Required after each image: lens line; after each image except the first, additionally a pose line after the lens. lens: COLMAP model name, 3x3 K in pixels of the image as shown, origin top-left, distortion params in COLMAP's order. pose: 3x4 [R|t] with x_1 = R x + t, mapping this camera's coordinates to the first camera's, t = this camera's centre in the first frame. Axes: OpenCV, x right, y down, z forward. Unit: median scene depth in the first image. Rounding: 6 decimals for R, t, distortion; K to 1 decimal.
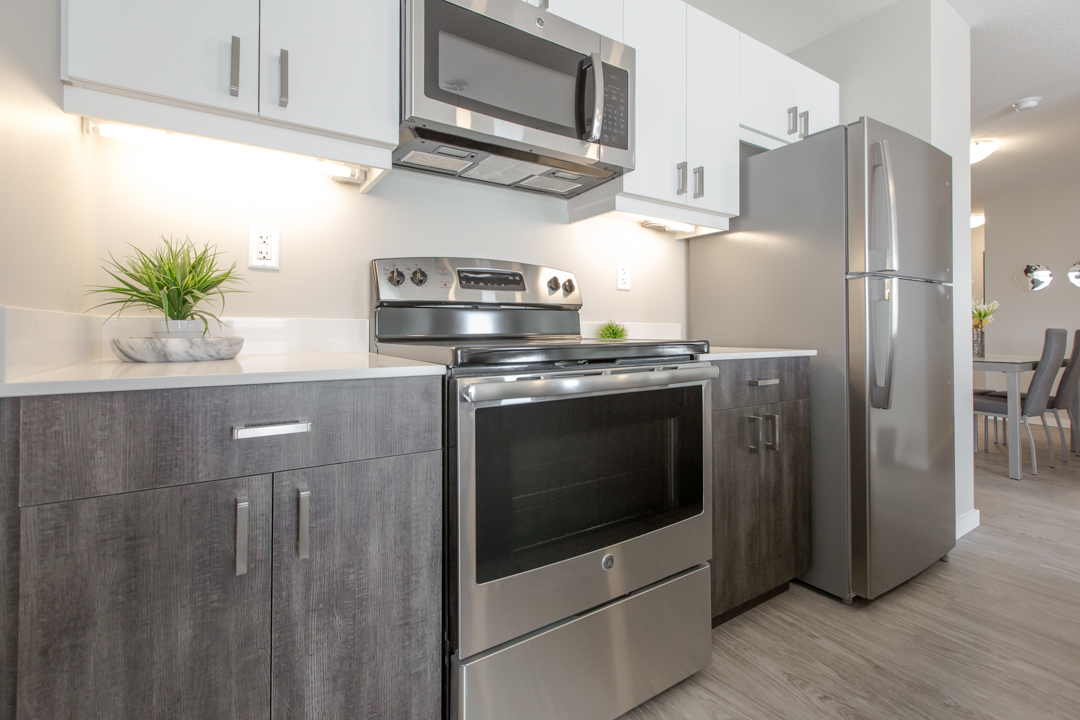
lens RADIAL K [[489.2, 0, 541.4], [0, 489.2, 319.2], [0, 0, 1]] dist [0.001222, 0.000201]
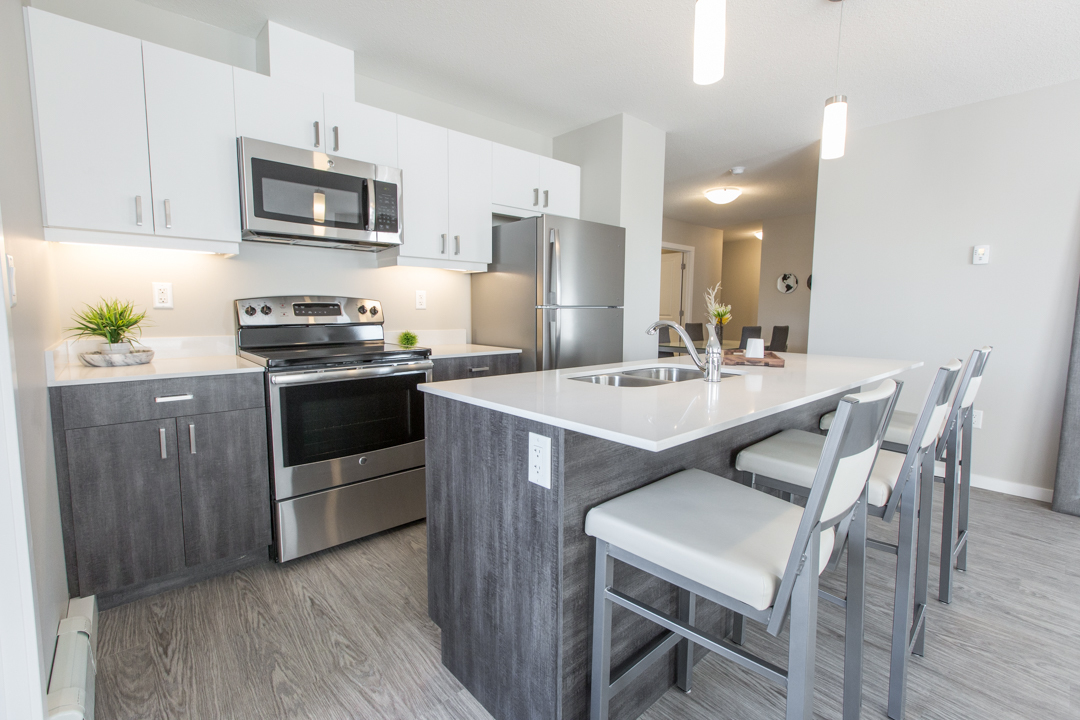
lens RADIAL K [[476.2, 0, 537.7], [0, 476.2, 350.9], [0, 0, 1]] dist [-0.000838, -0.000606]
pose [[0.989522, -0.009036, 0.144102, 0.595780], [-0.006896, 0.993943, 0.109678, -0.182109], [-0.144220, -0.109523, 0.983466, -1.030565]]
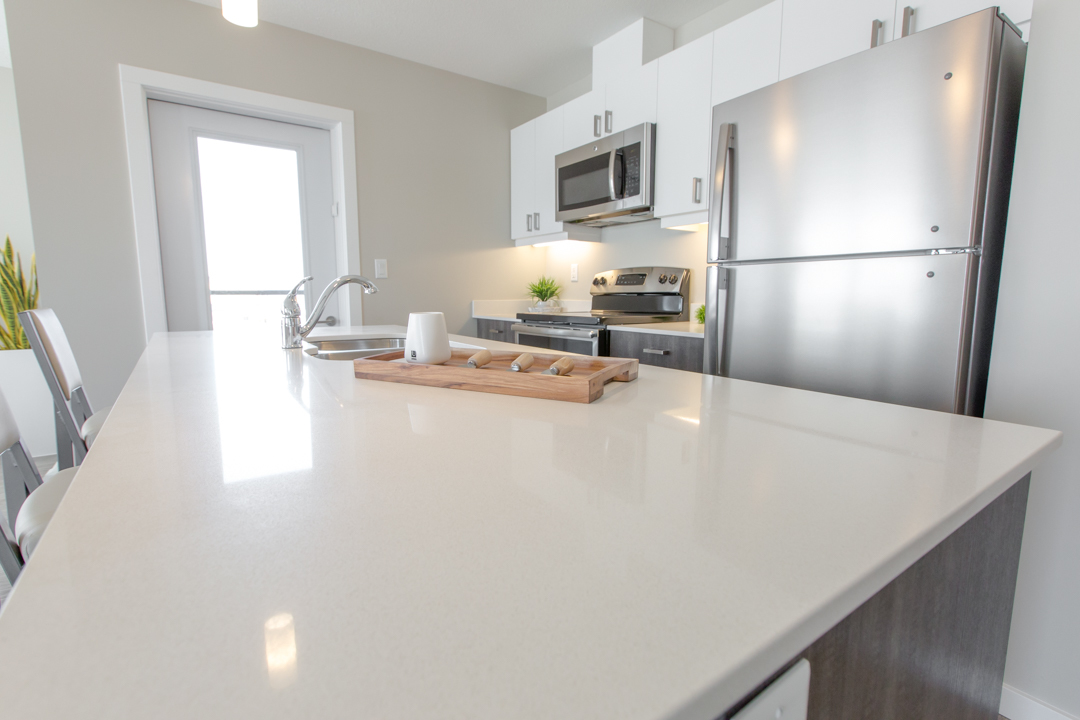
lens RADIAL K [[497.0, 0, 546.7], [0, 497.0, 359.9], [0, 0, 1]] dist [-0.003006, -0.001162]
pose [[0.045476, 0.129648, -0.990517, 2.590357], [0.012286, 0.991395, 0.130327, -0.047291], [0.998890, -0.018096, 0.043492, 0.906706]]
